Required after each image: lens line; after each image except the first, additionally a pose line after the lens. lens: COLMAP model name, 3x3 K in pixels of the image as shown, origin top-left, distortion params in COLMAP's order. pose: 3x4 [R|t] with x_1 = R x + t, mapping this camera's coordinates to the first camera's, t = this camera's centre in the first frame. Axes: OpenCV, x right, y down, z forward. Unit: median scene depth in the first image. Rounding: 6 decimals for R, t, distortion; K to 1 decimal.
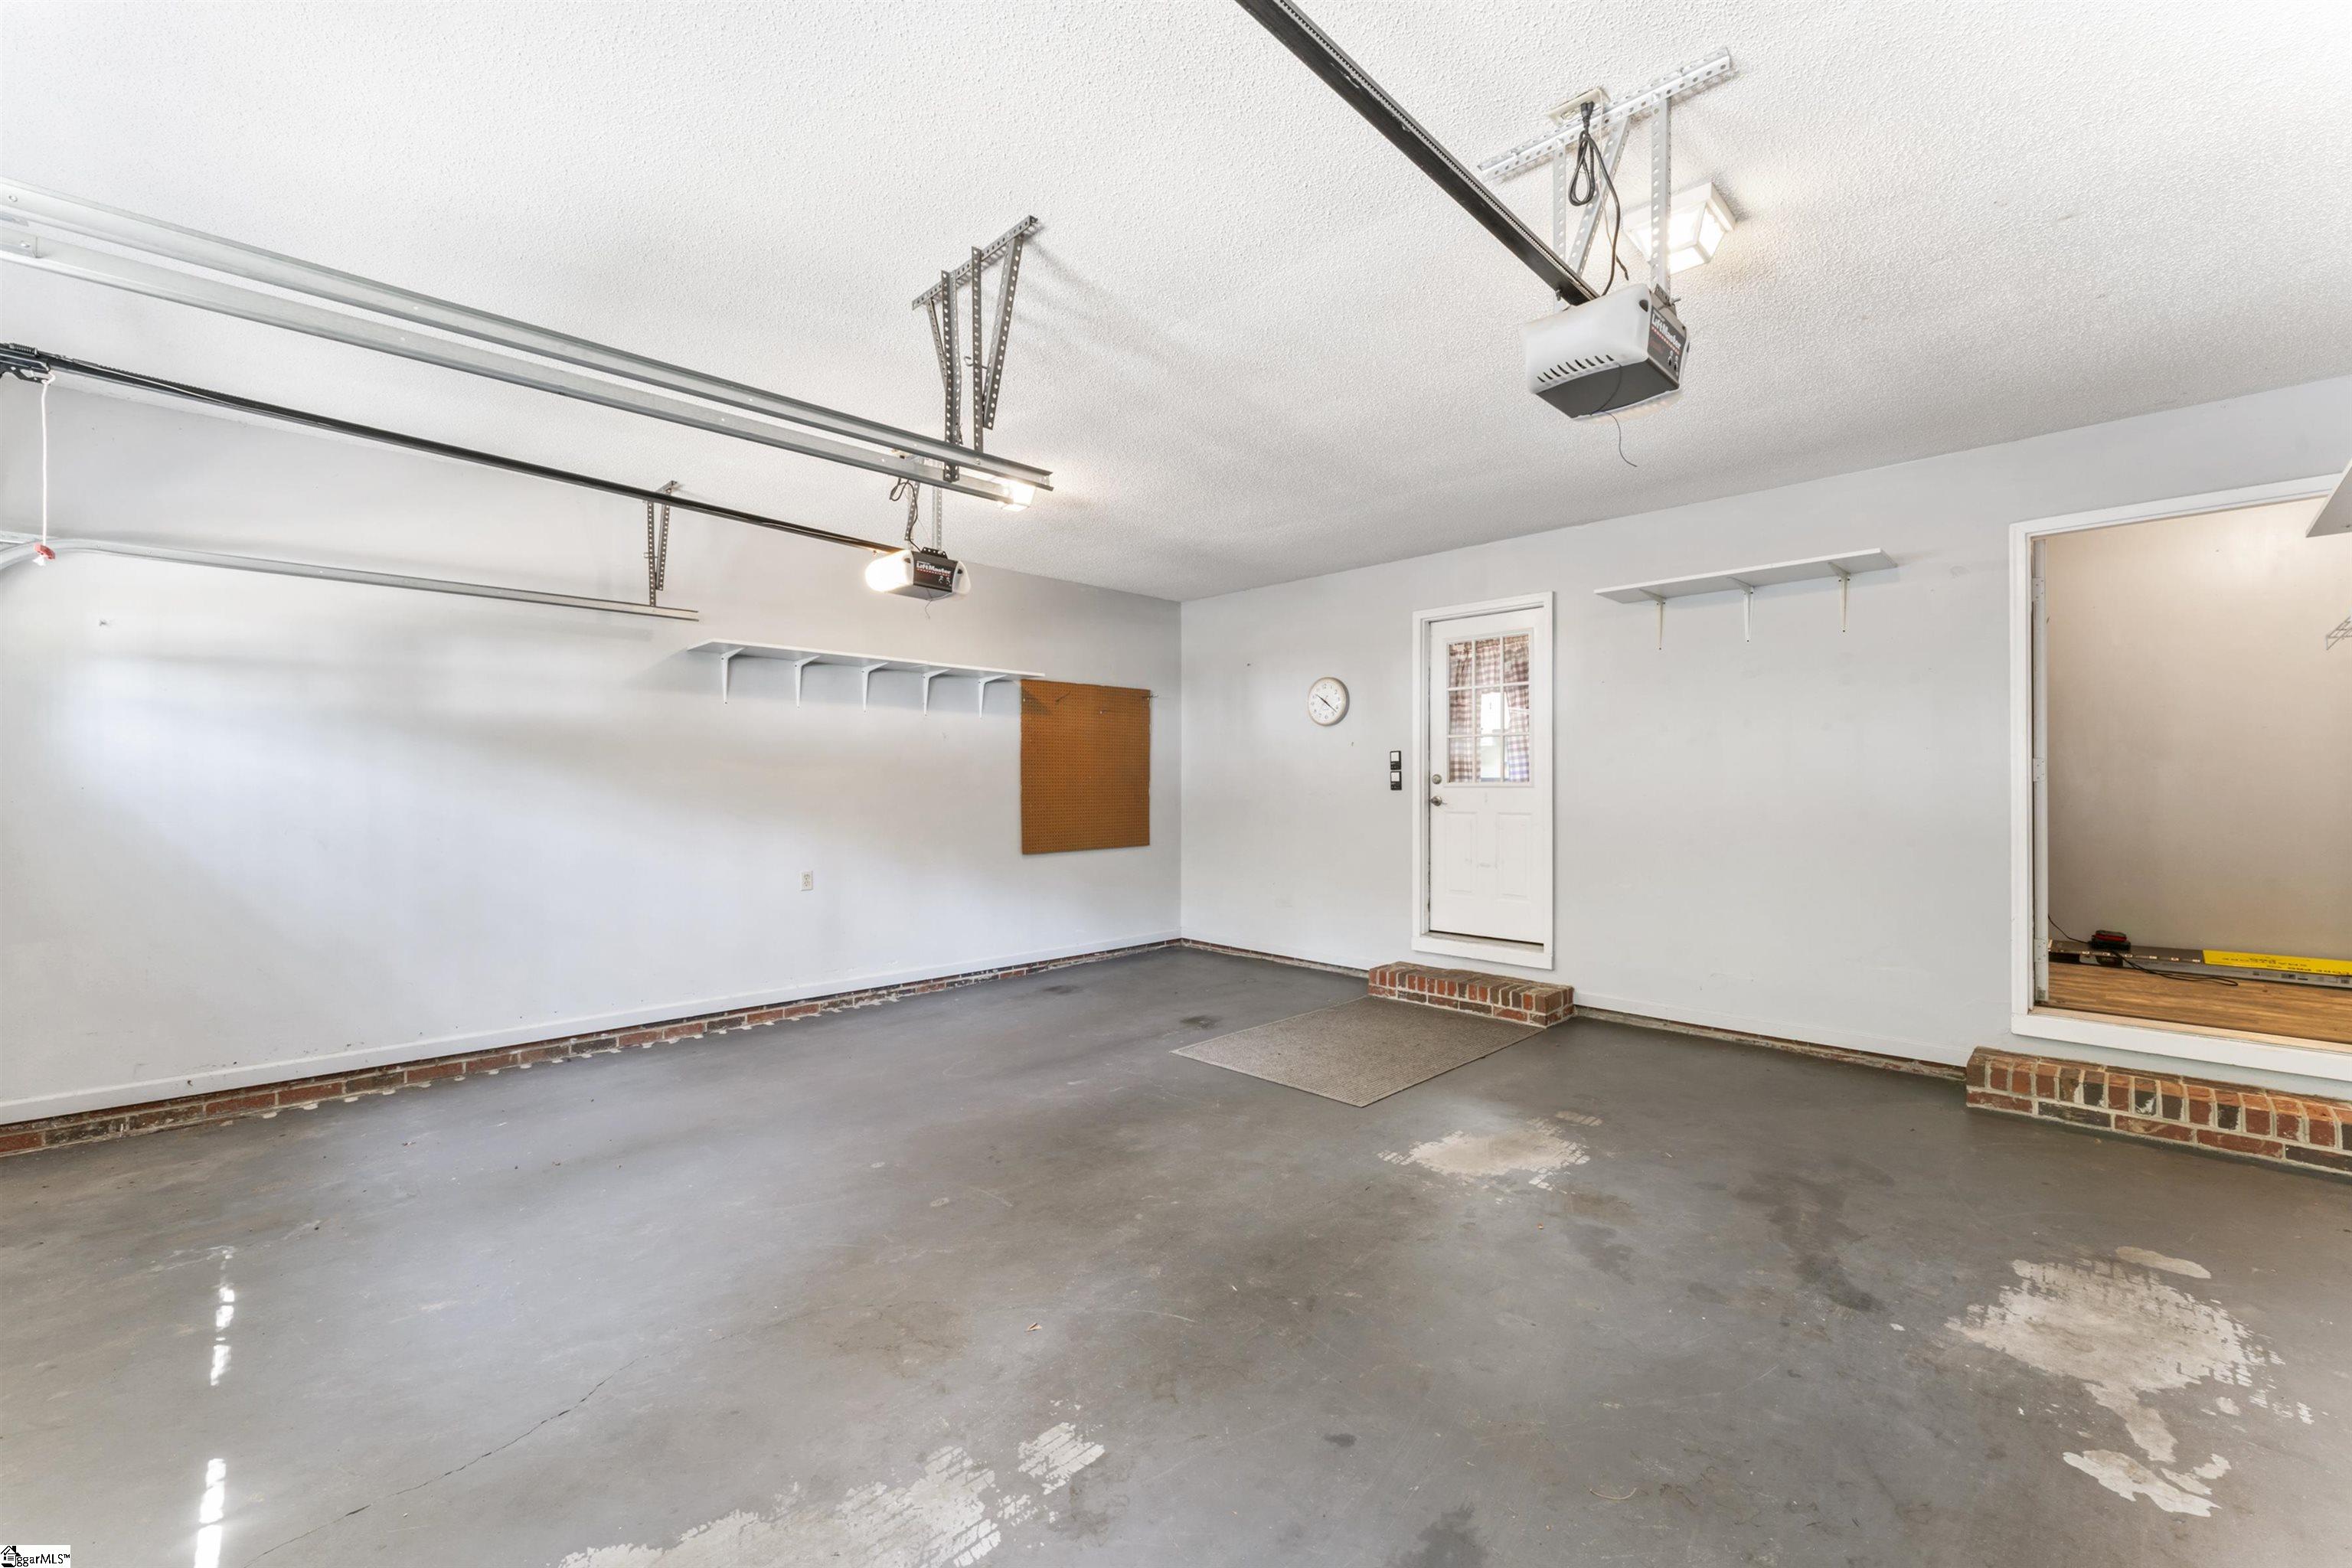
lens RADIAL K [[947.8, 0, 1164.6], [0, 947.8, 782.5], [0, 0, 1]] dist [0.000571, -0.000053]
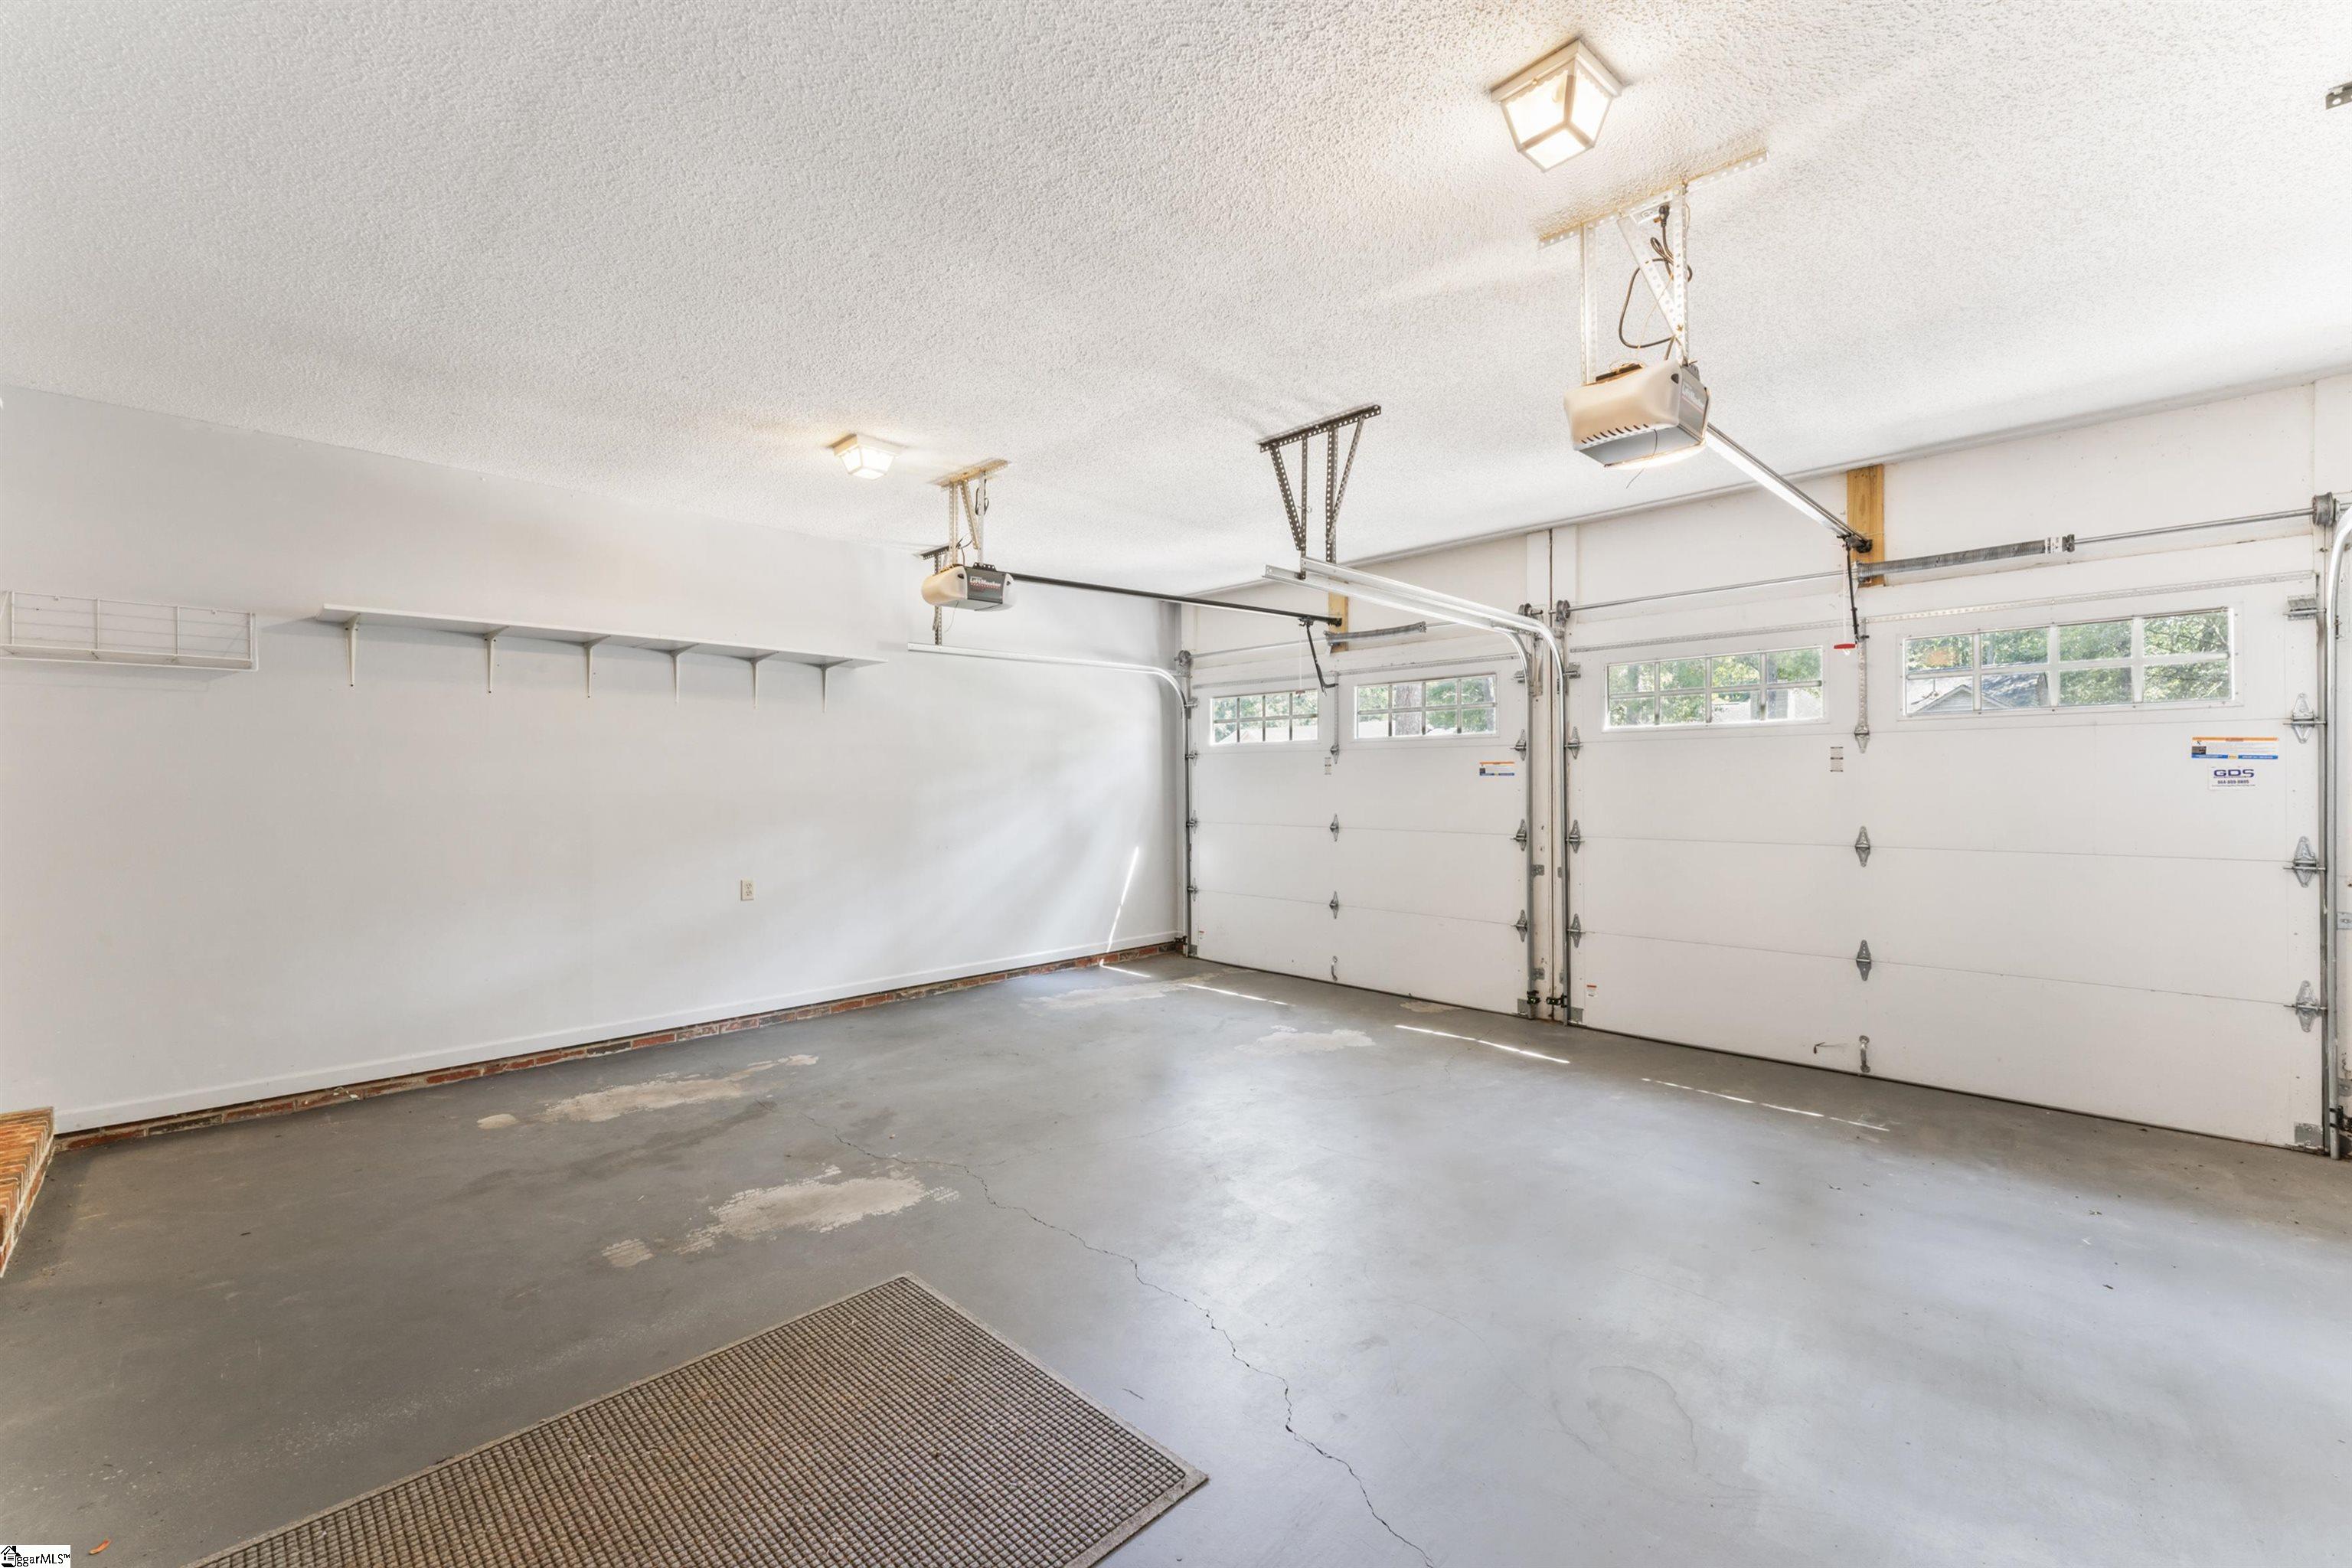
lens RADIAL K [[947.8, 0, 1184.2], [0, 947.8, 780.3], [0, 0, 1]] dist [0.000571, -0.000053]
pose [[-0.999452, 0.005271, -0.032674, 0.036358], [0.005505, 0.999960, -0.007089, -0.000670], [0.032636, -0.007265, -0.999441, 1.991066]]
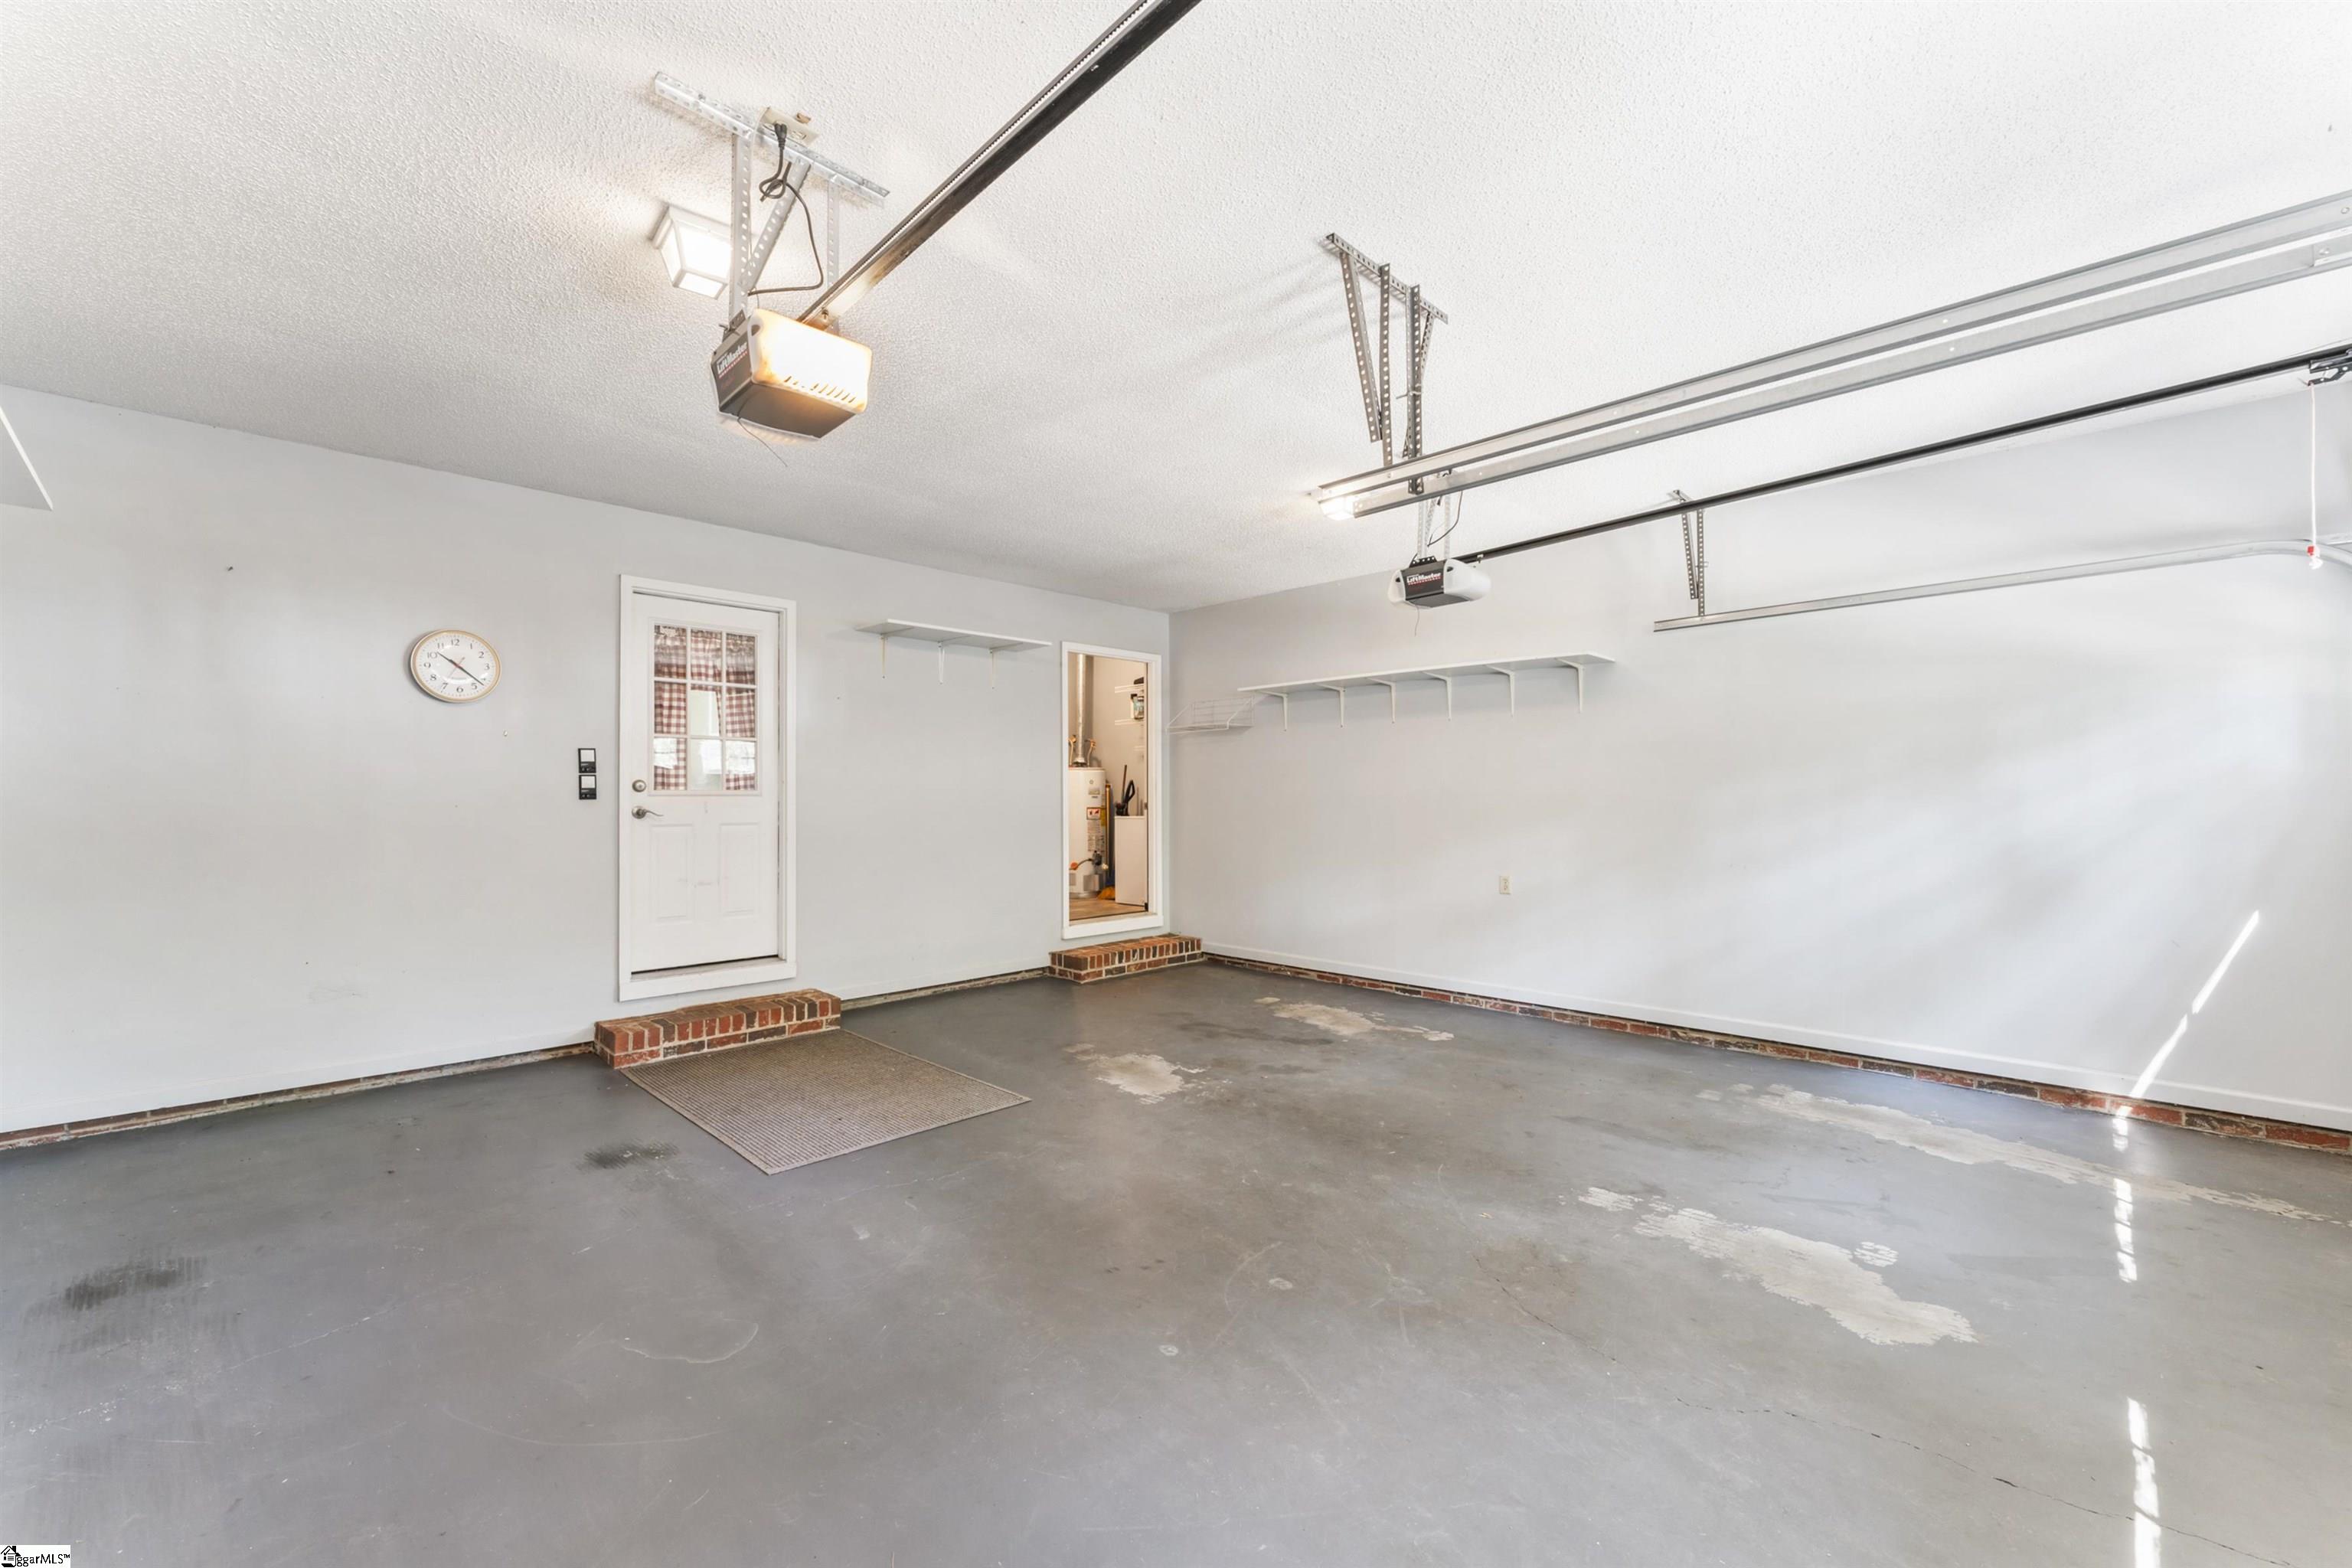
lens RADIAL K [[947.8, 0, 1166.1], [0, 947.8, 797.9], [0, 0, 1]] dist [0.000571, -0.000053]
pose [[-0.022760, -0.001285, 0.999740, -0.997732], [-0.002786, 0.999995, 0.001222, 0.008399], [-0.999737, -0.002757, -0.022763, 1.038740]]
